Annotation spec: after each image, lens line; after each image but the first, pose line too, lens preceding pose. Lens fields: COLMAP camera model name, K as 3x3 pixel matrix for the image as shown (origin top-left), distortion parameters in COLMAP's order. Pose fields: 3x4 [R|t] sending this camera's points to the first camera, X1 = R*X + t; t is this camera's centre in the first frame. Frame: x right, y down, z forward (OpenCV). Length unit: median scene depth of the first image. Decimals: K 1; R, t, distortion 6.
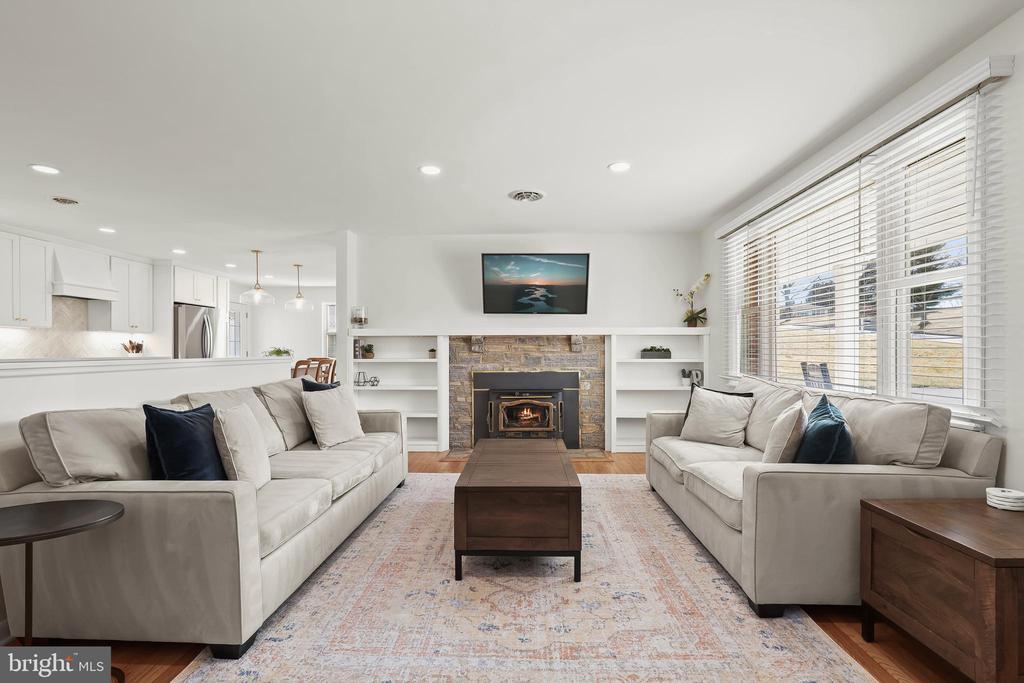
lens RADIAL K [[474.0, 0, 517.4], [0, 474.0, 352.9], [0, 0, 1]] dist [-0.014122, 0.000154]
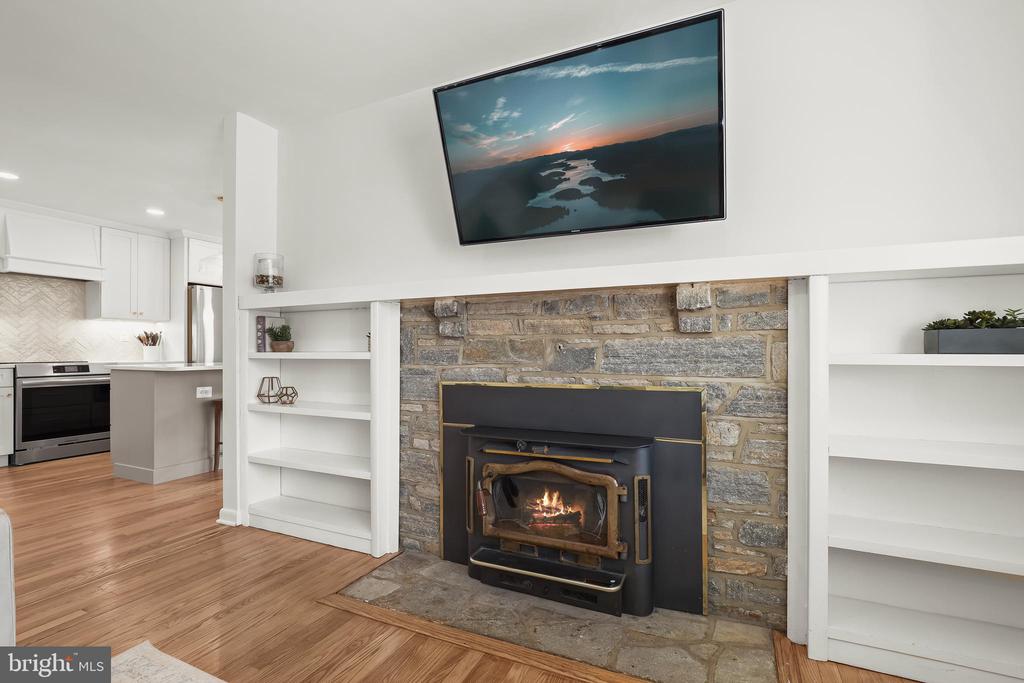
lens RADIAL K [[474.8, 0, 517.3], [0, 474.8, 346.1], [0, 0, 1]] dist [-0.016164, 0.000568]
pose [[0.917990, -0.002918, -0.396594, 0.146658], [-0.001303, 0.999945, -0.010375, 0.011272], [0.396602, 0.010041, 0.917936, 0.647209]]
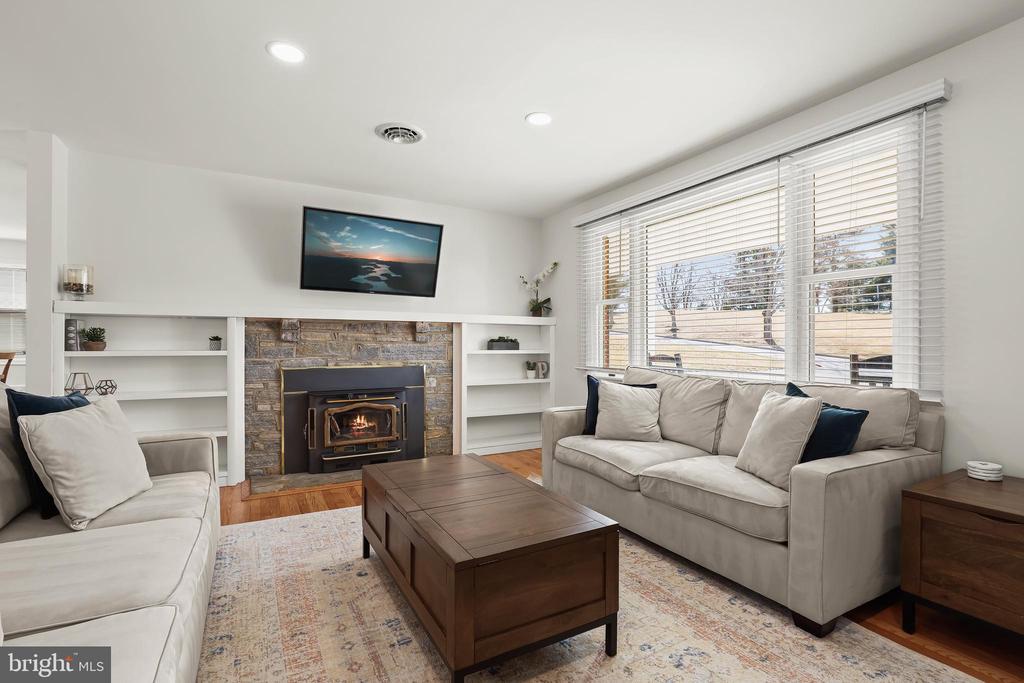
lens RADIAL K [[474.8, 0, 517.3], [0, 474.8, 346.1], [0, 0, 1]] dist [-0.016164, 0.000568]
pose [[0.859163, 0.002386, 0.511697, -0.161130], [-0.002229, 0.999997, -0.000919, 0.005572], [-0.511698, -0.000351, 0.859166, 0.200462]]
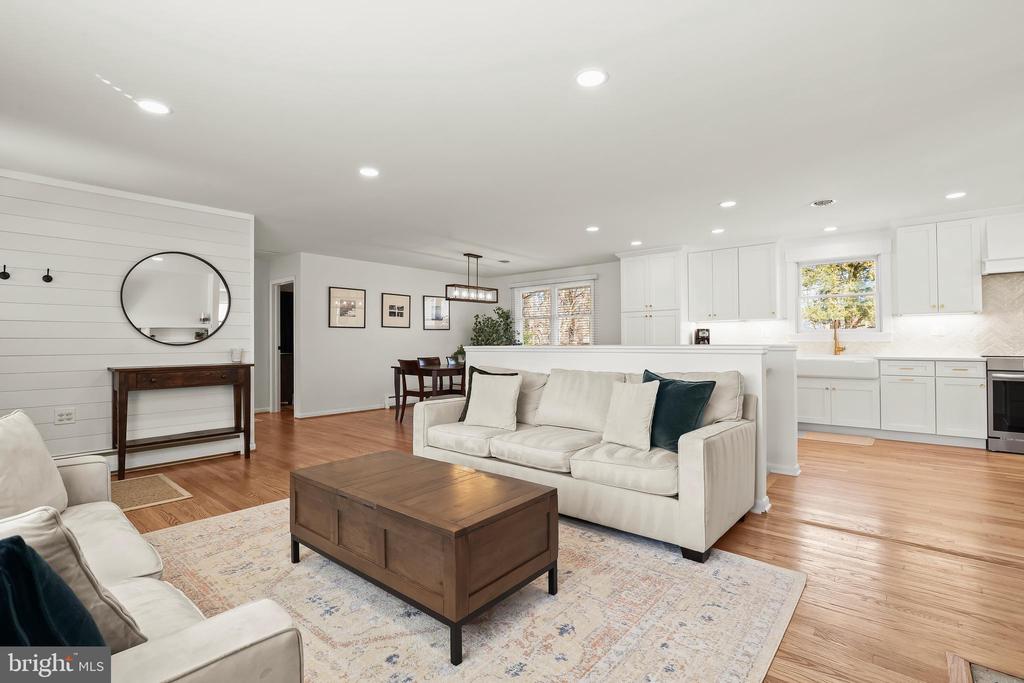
lens RADIAL K [[474.8, 0, 517.3], [0, 474.8, 346.1], [0, 0, 1]] dist [-0.016164, 0.000568]
pose [[-0.621385, 0.014704, -0.783367, 0.280090], [0.005313, 0.999880, 0.014553, -0.005112], [0.783487, 0.004881, -0.621389, 0.898764]]
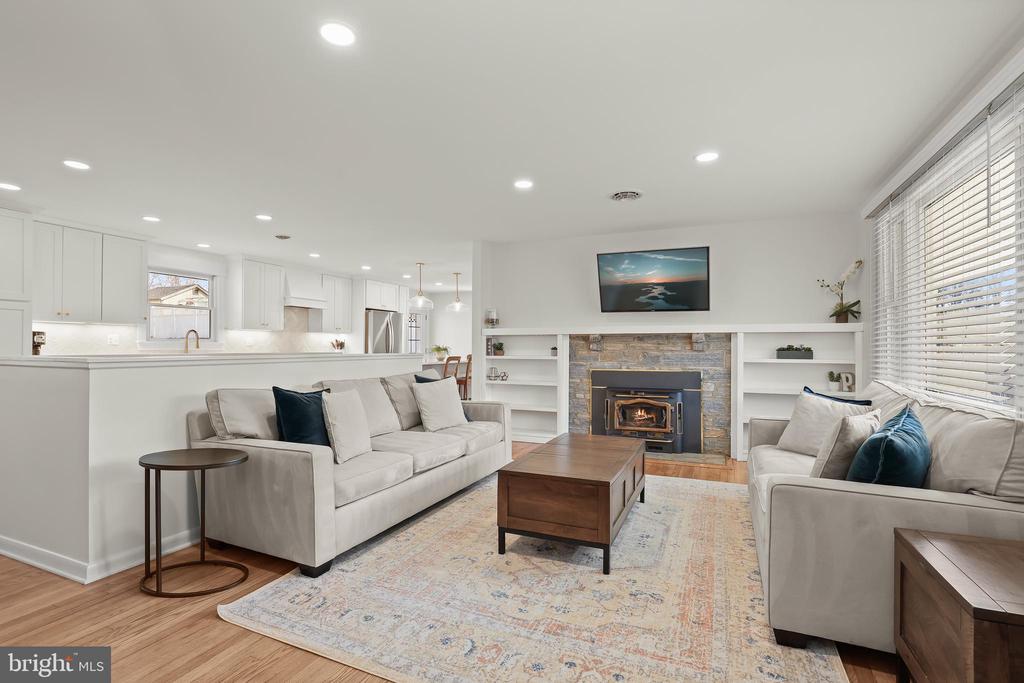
lens RADIAL K [[474.8, 0, 517.3], [0, 474.8, 346.1], [0, 0, 1]] dist [-0.016164, 0.000568]
pose [[0.928038, 0.003061, -0.372472, 0.144878], [-0.006550, 0.999946, -0.008101, -0.001464], [0.372427, 0.009958, 0.928008, -0.014817]]
